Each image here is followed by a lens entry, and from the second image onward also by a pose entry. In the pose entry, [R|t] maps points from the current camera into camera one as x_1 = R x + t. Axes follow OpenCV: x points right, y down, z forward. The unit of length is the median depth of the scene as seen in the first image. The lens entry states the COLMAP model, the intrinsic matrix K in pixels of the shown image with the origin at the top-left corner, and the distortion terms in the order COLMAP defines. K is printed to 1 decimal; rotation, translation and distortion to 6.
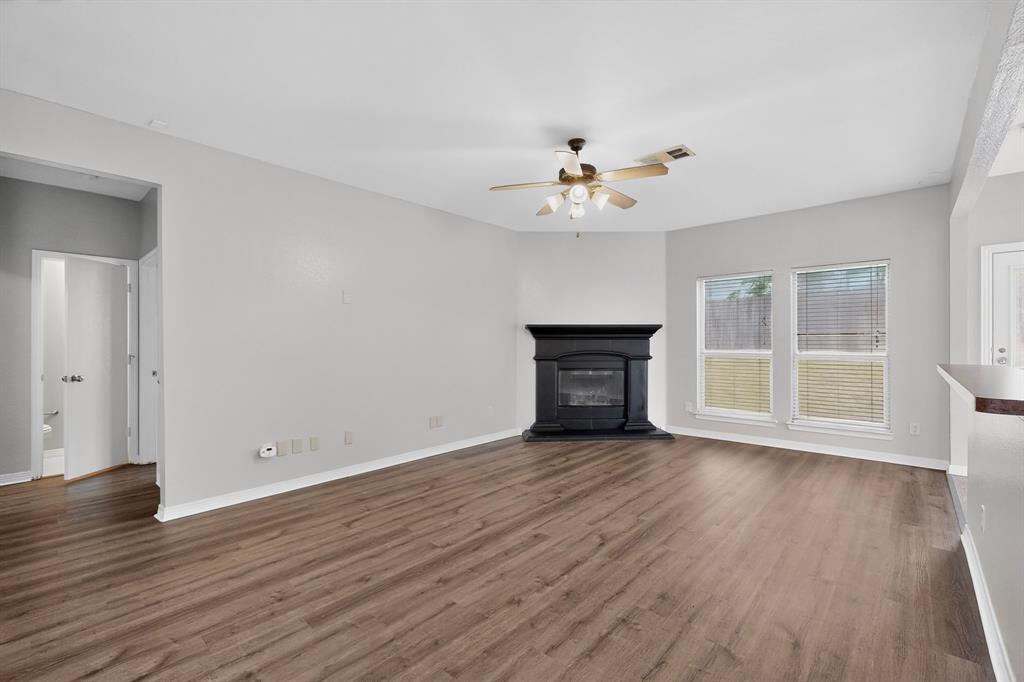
lens RADIAL K [[444.6, 0, 512.0], [0, 444.6, 341.0], [0, 0, 1]] dist [0.005692, 0.000179]
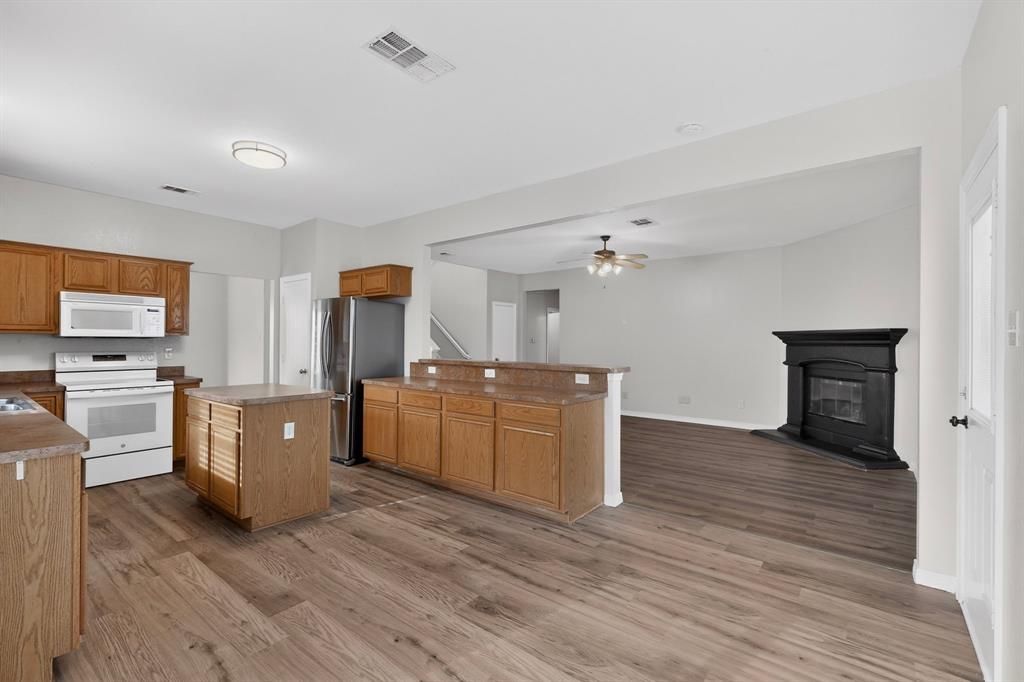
lens RADIAL K [[453.7, 0, 512.0], [0, 453.7, 341.0], [0, 0, 1]] dist [-0.000546, 0.000022]
pose [[0.054801, 0.002175, -0.998495, 1.903141], [-0.008654, 0.999961, 0.001704, -0.018799], [0.998460, 0.008548, 0.054818, 0.497342]]
